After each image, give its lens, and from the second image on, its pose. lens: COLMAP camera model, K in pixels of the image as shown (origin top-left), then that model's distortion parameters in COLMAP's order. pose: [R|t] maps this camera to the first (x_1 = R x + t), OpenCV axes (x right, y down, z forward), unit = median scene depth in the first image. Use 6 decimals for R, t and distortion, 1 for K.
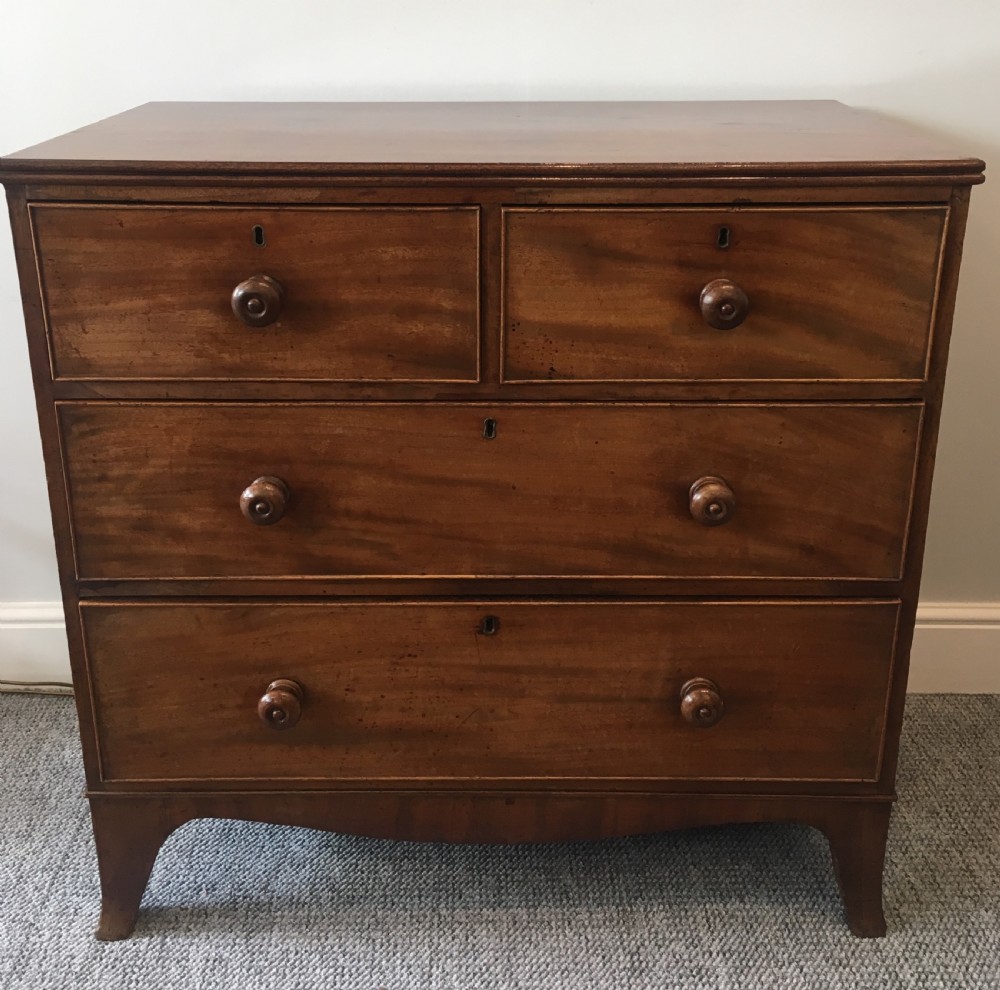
lens RADIAL K [[1197.7, 0, 497.0], [0, 1197.7, 355.4], [0, 0, 1]] dist [0.029625, 0.000000]
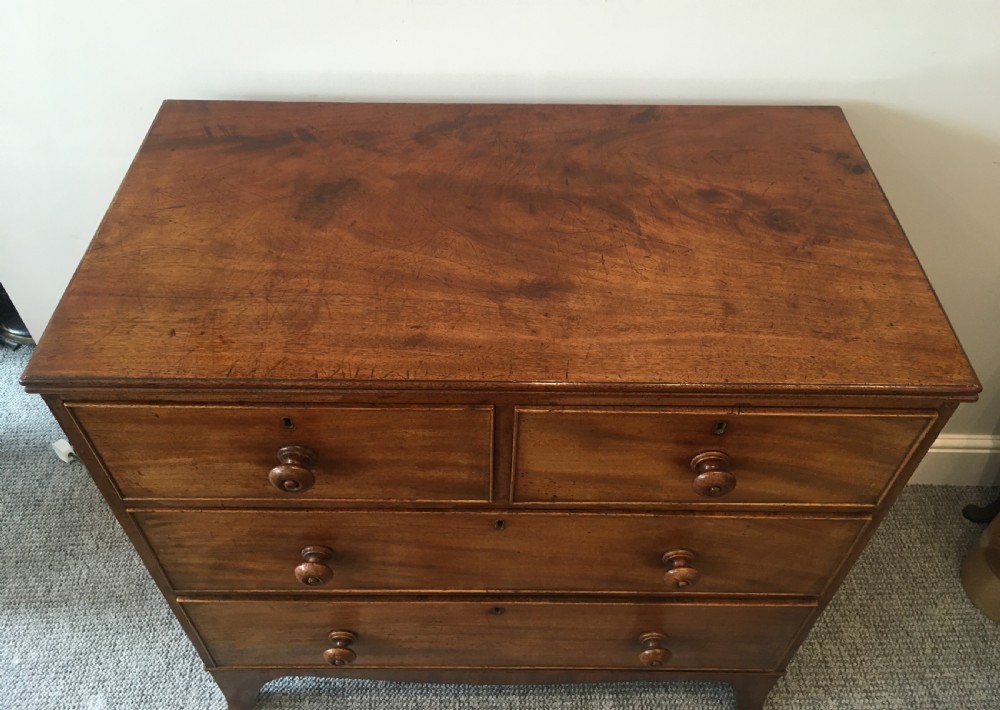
lens RADIAL K [[859.6, 0, 495.9], [0, 859.6, 336.8], [0, 0, 1]] dist [0.059696, -0.053870]
pose [[0.999939, 0.007222, 0.008406, -0.017945], [-0.010374, 0.876809, 0.480726, -0.496867], [-0.003899, -0.480784, 0.876830, 0.330565]]
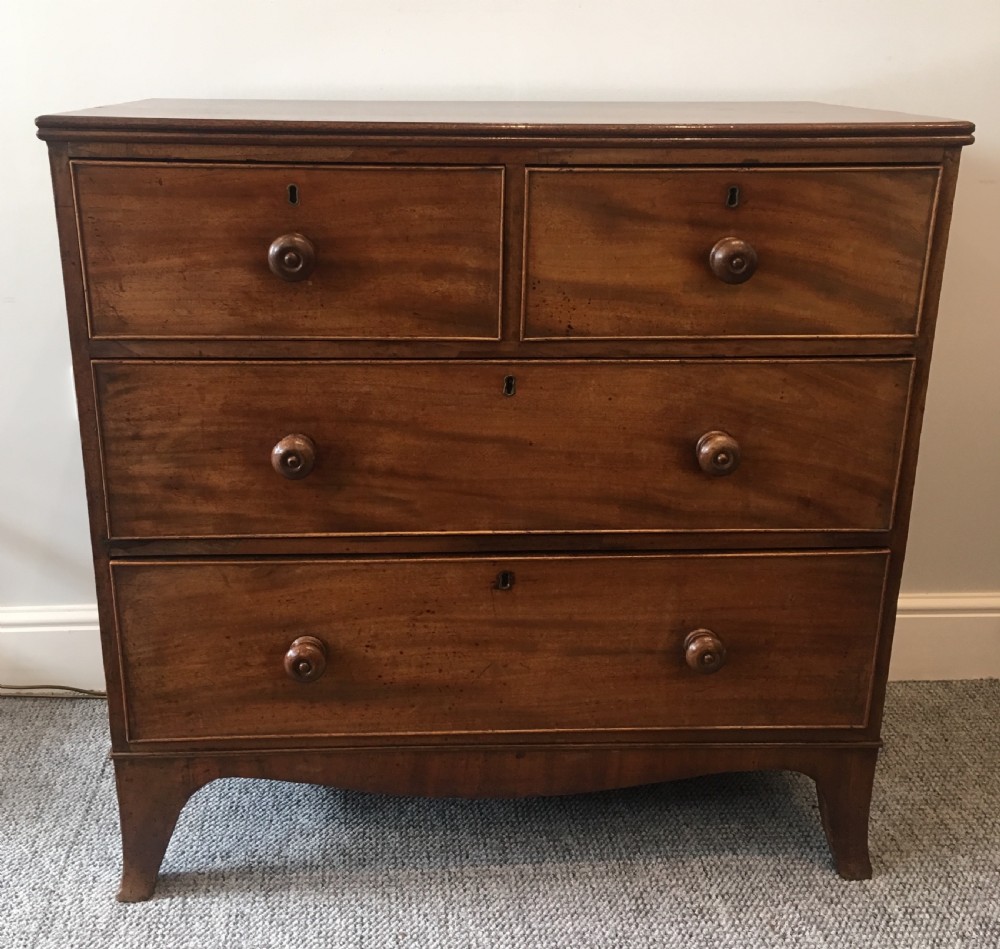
lens RADIAL K [[1184.2, 0, 472.4], [0, 1184.2, 449.2], [0, 0, 1]] dist [0.048159, 0.000000]
pose [[0.998666, -0.007441, 0.051103, -0.089332], [0.007590, 0.999967, -0.002730, 0.116007], [-0.051081, 0.003114, 0.998690, -0.037562]]
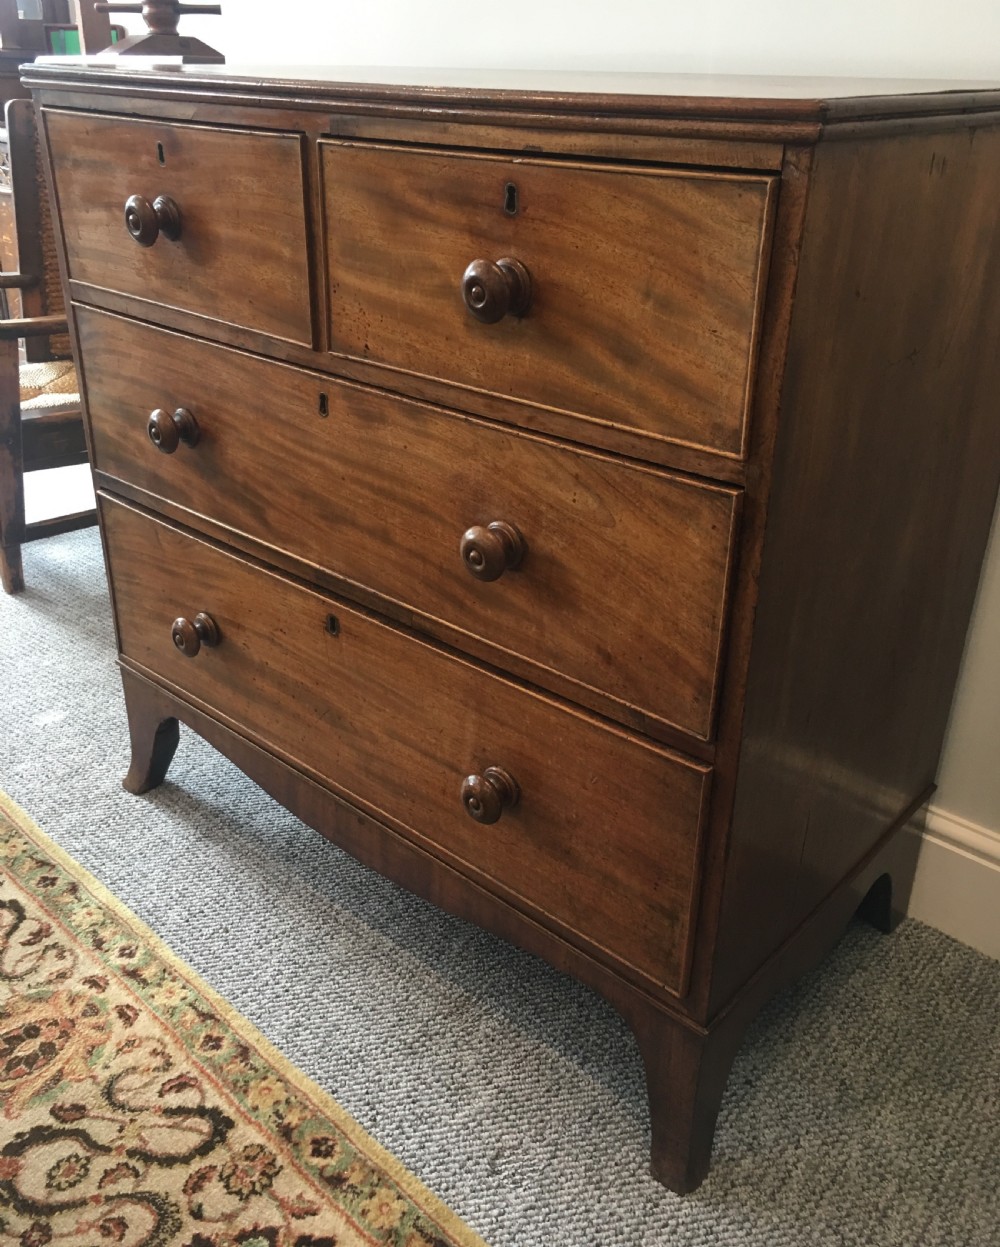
lens RADIAL K [[1131.7, 0, 499.0], [0, 1131.7, 572.6], [0, 0, 1]] dist [0.051225, -0.030776]
pose [[0.744626, 0.288745, -0.601796, 0.624158], [-0.227169, 0.957398, 0.178279, -0.000068], [0.627635, 0.003958, 0.778498, 0.405374]]
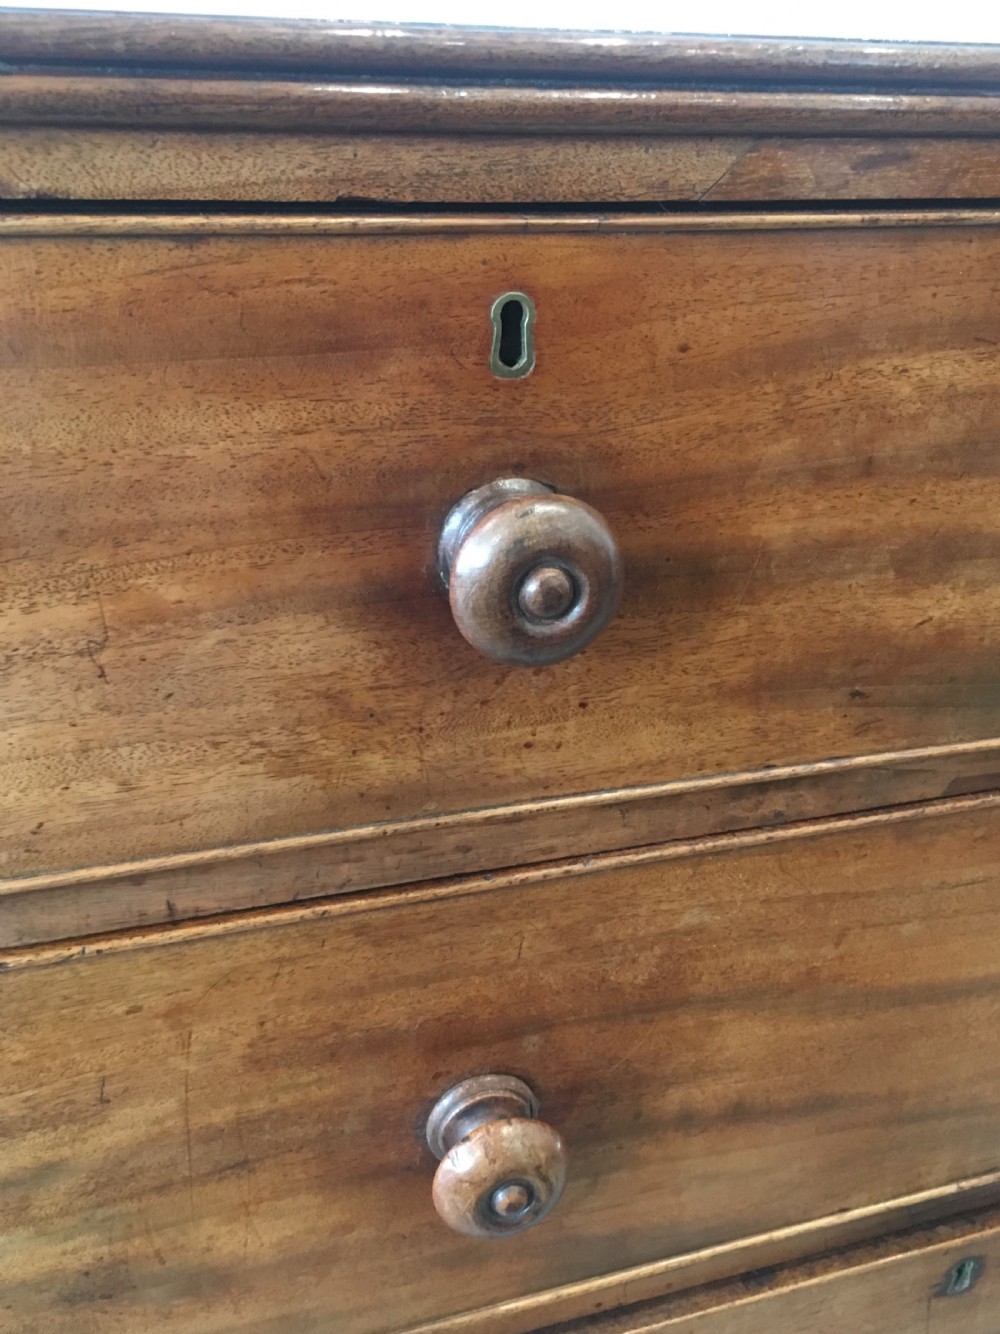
lens RADIAL K [[1149.3, 0, 479.5], [0, 1149.3, 636.6], [0, 0, 1]] dist [0.049704, -0.030348]
pose [[0.959862, -0.105782, 0.259759, -0.258883], [0.082729, 0.991726, 0.098163, -0.053146], [-0.267994, -0.072734, 0.960671, 0.684412]]
